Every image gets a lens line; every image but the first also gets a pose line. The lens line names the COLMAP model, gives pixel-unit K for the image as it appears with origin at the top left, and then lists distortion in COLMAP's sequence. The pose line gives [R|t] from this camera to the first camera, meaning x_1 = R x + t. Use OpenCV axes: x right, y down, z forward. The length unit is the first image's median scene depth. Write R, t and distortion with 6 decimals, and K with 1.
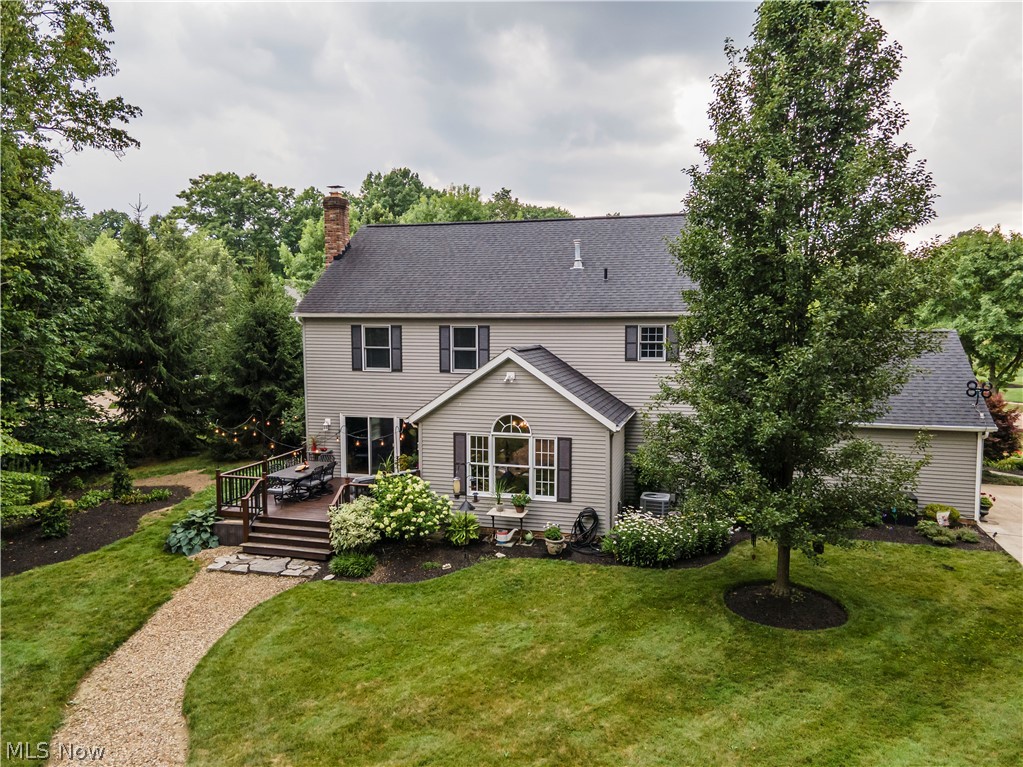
lens RADIAL K [[720.0, 0, 511.3], [0, 720.0, 399.1], [0, 0, 1]] dist [0.049662, -0.003216]
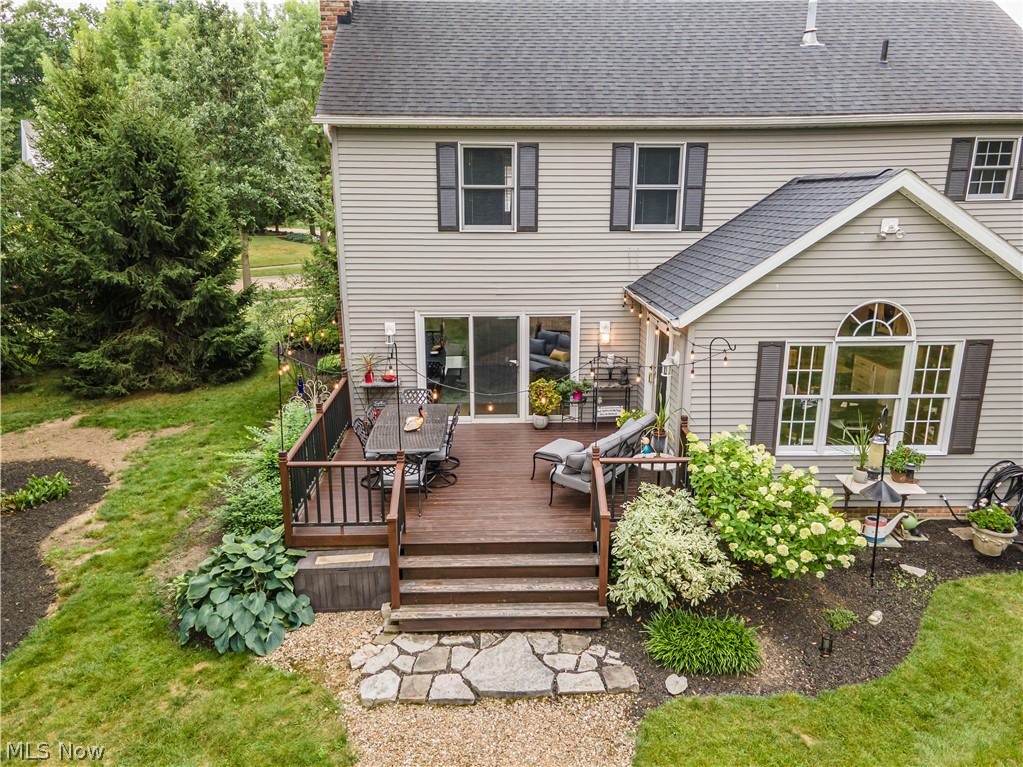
lens RADIAL K [[720.0, 0, 511.3], [0, 720.0, 399.1], [0, 0, 1]] dist [0.049662, -0.003216]
pose [[0.954607, -0.082249, 0.286287, -0.373549], [0.033008, 0.984411, 0.172756, -0.008567], [-0.296033, -0.155465, 0.942441, 0.508375]]
